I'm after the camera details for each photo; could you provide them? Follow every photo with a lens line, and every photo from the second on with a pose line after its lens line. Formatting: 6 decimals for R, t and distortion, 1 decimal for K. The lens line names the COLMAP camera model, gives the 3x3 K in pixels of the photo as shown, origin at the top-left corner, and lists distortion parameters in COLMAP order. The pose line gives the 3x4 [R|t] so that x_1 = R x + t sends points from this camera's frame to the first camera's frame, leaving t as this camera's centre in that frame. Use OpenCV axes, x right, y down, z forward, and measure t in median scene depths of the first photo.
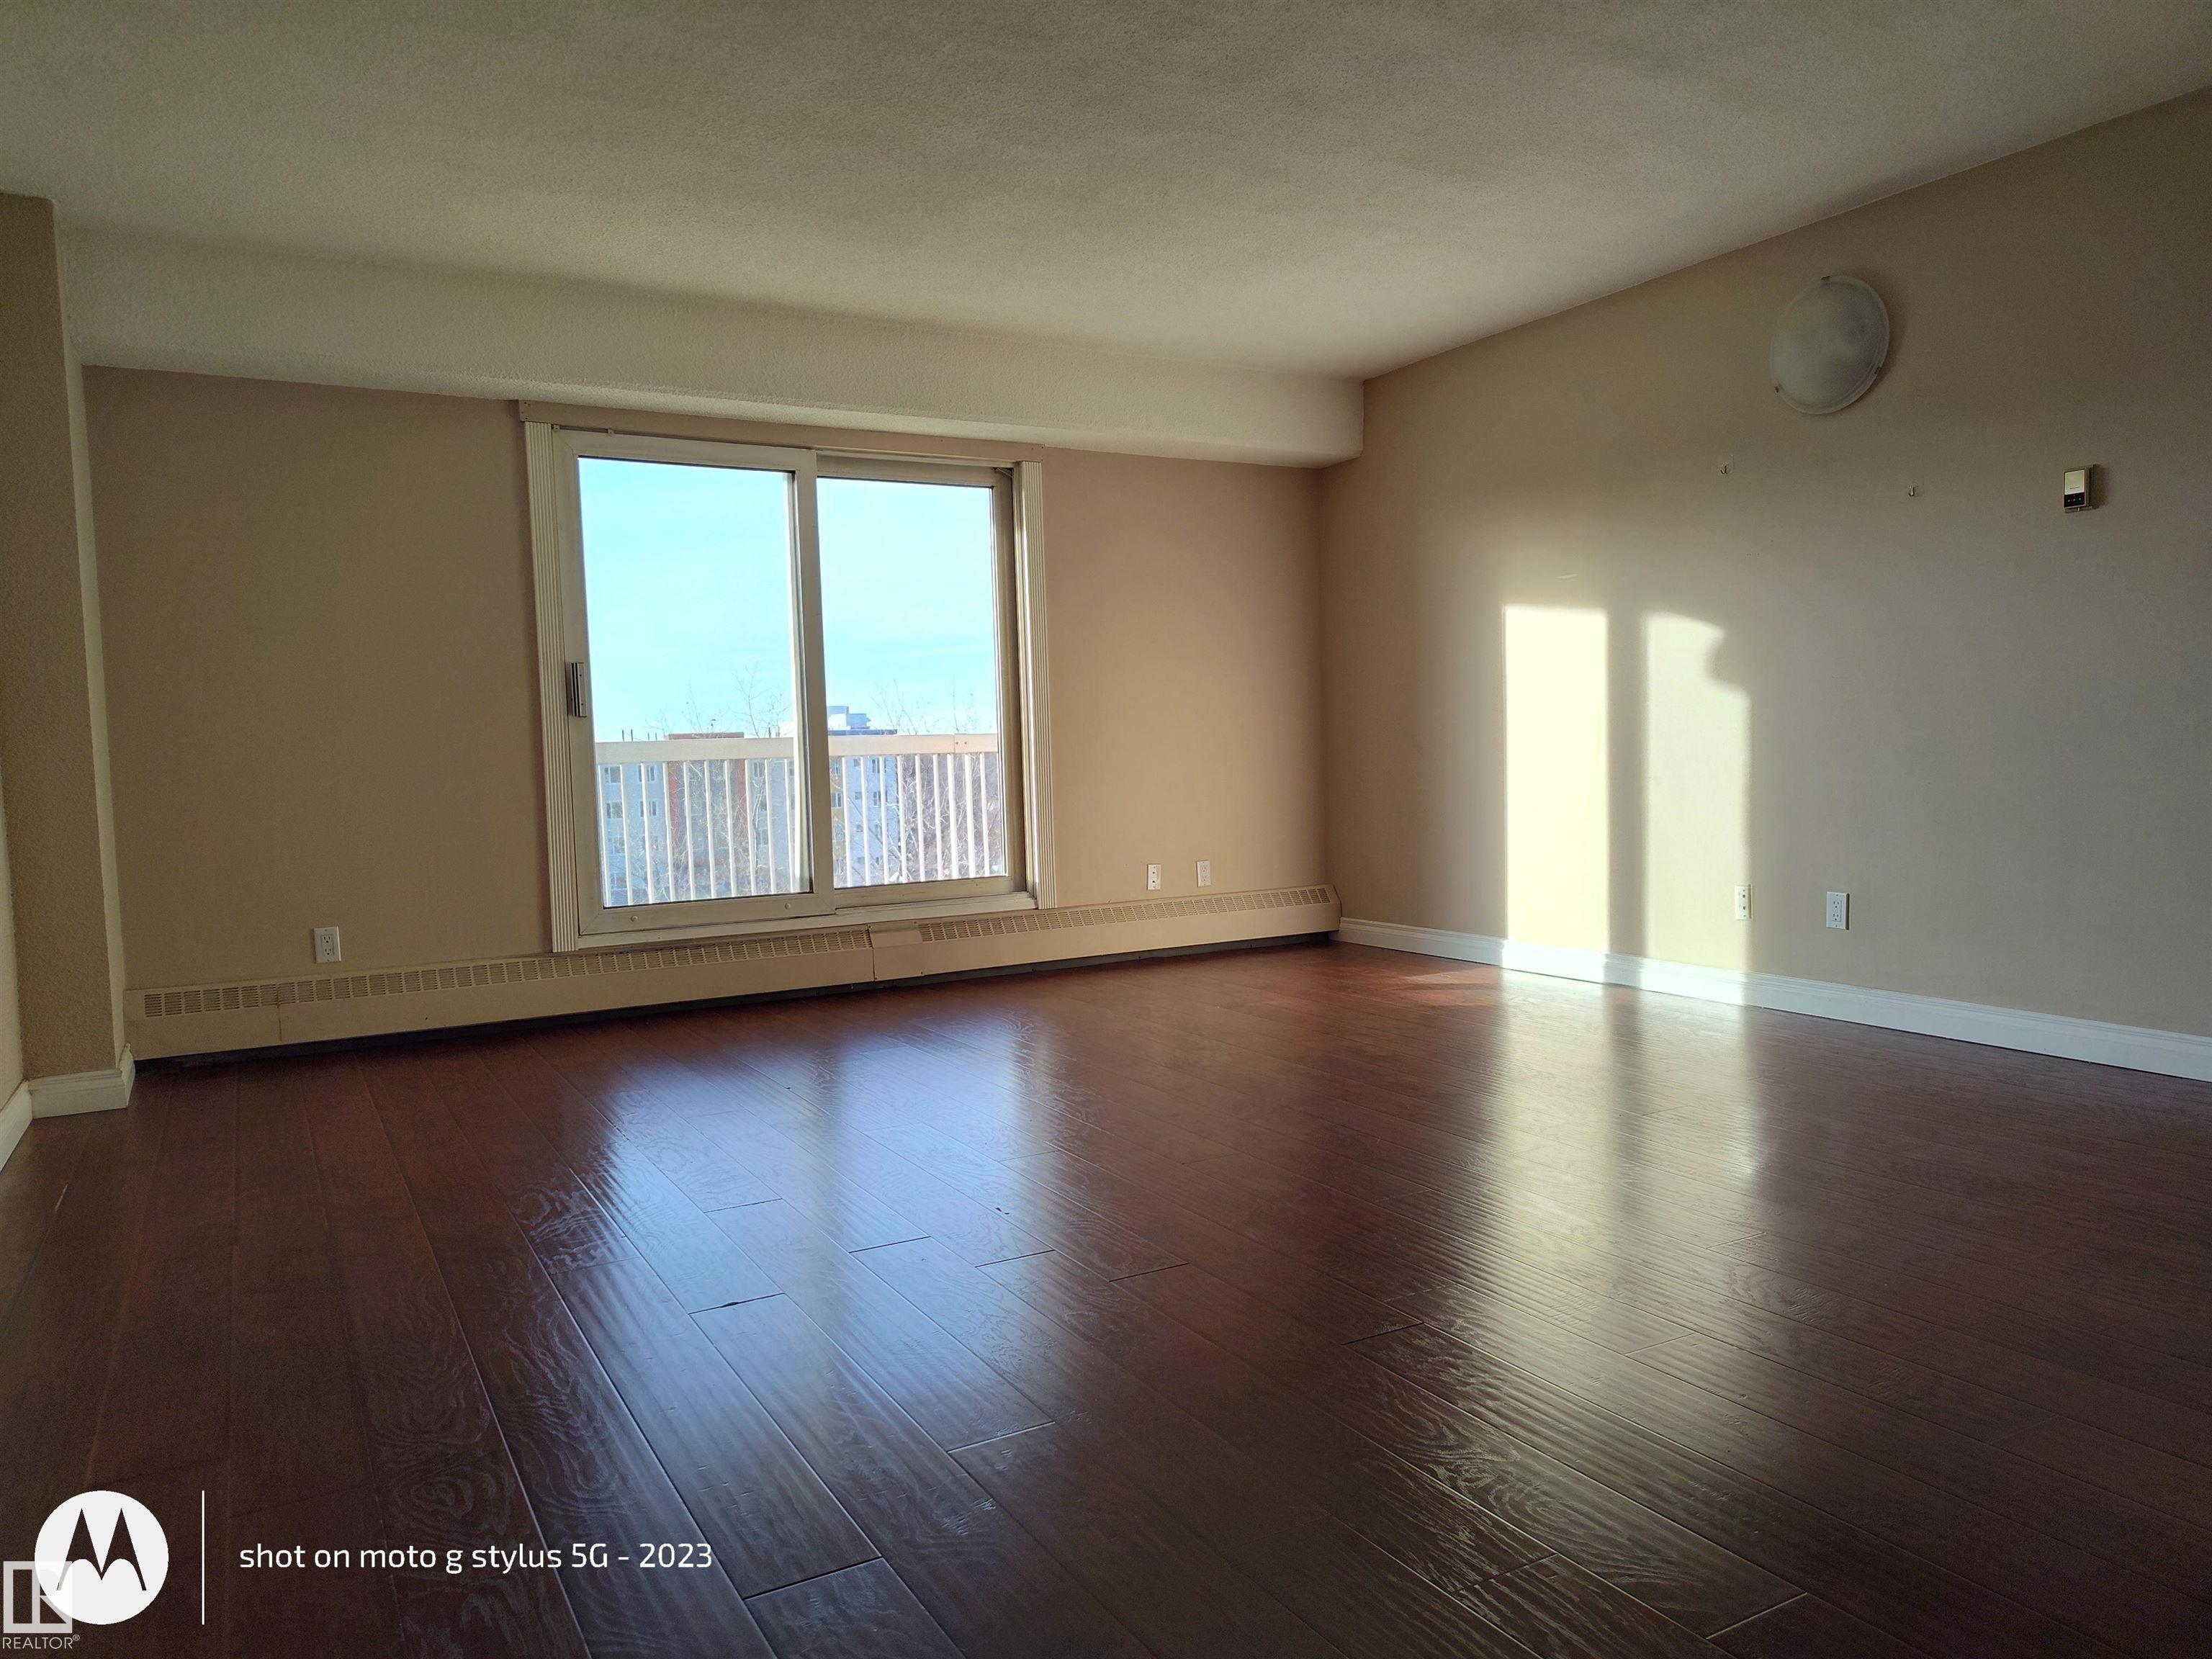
lens RADIAL K [[1487.1, 0, 1106.9], [0, 1487.1, 832.6], [0, 0, 1]] dist [0.053576, -0.064520]
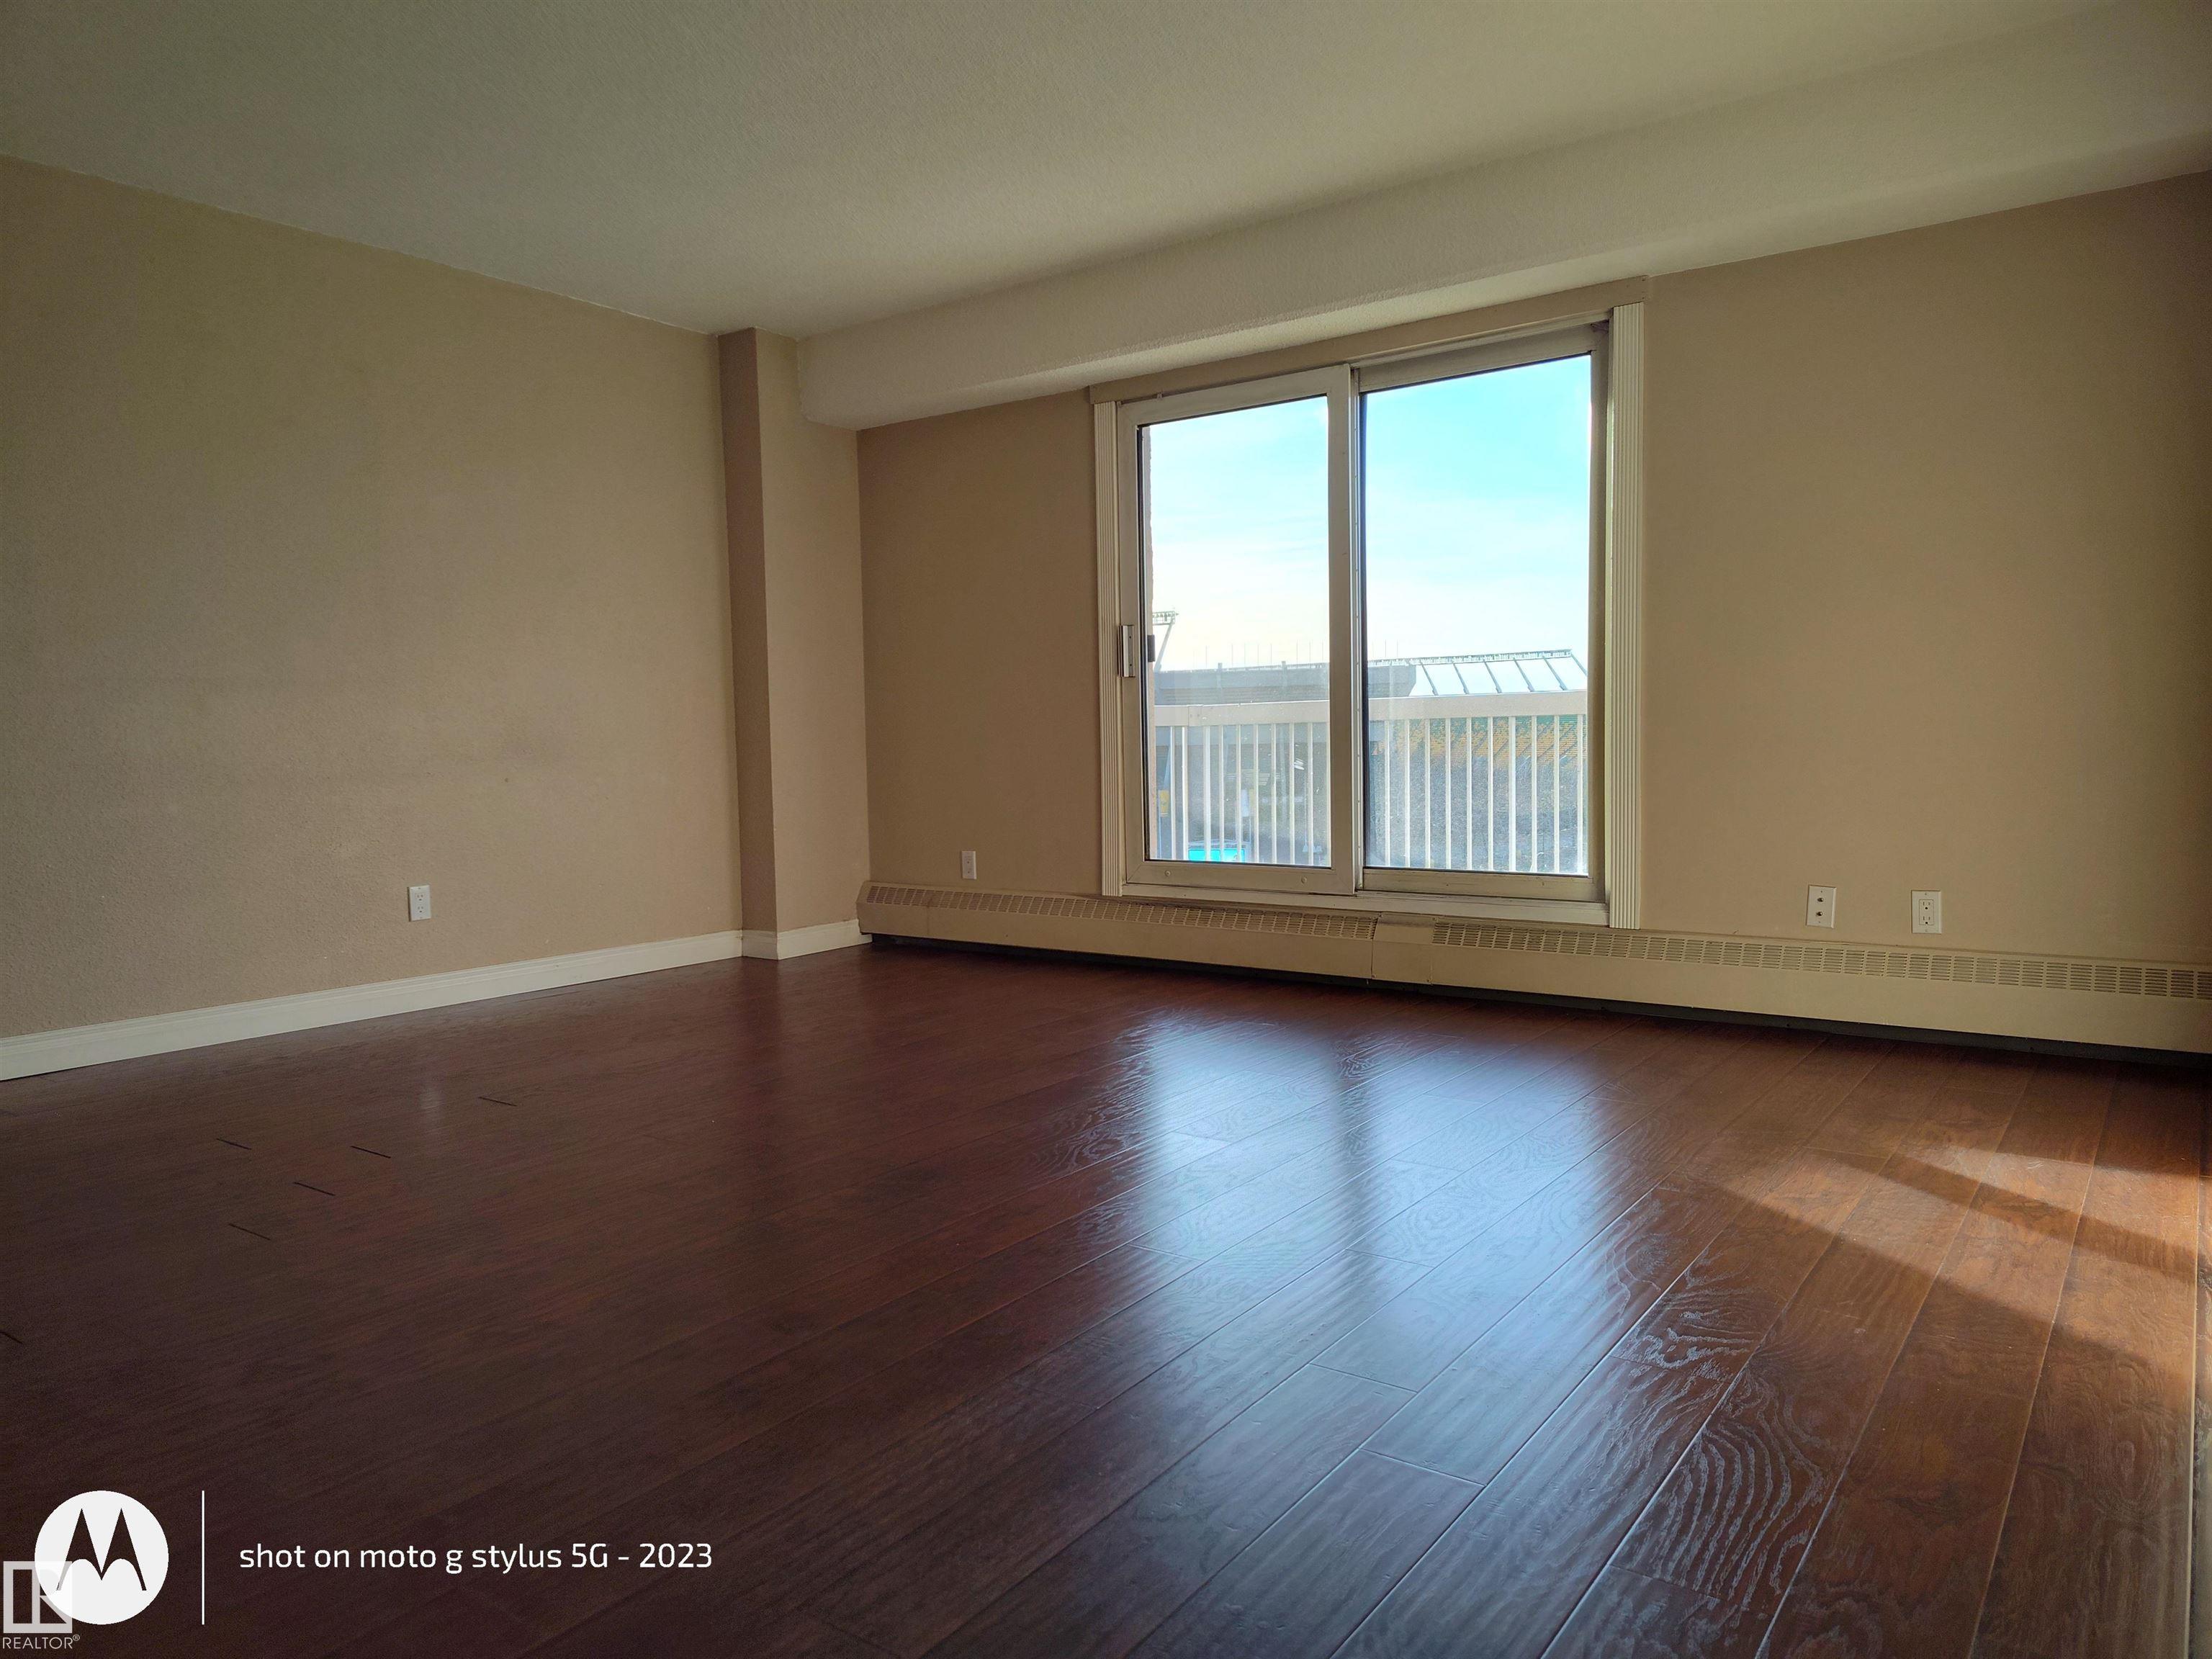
lens RADIAL K [[1487.1, 0, 1106.9], [0, 1487.1, 832.6], [0, 0, 1]] dist [0.053576, -0.064520]
pose [[0.406071, 0.075938, -0.910681, 0.545248], [-0.052479, 0.996835, 0.059722, -0.026592], [0.912333, 0.023540, 0.408771, 0.503555]]
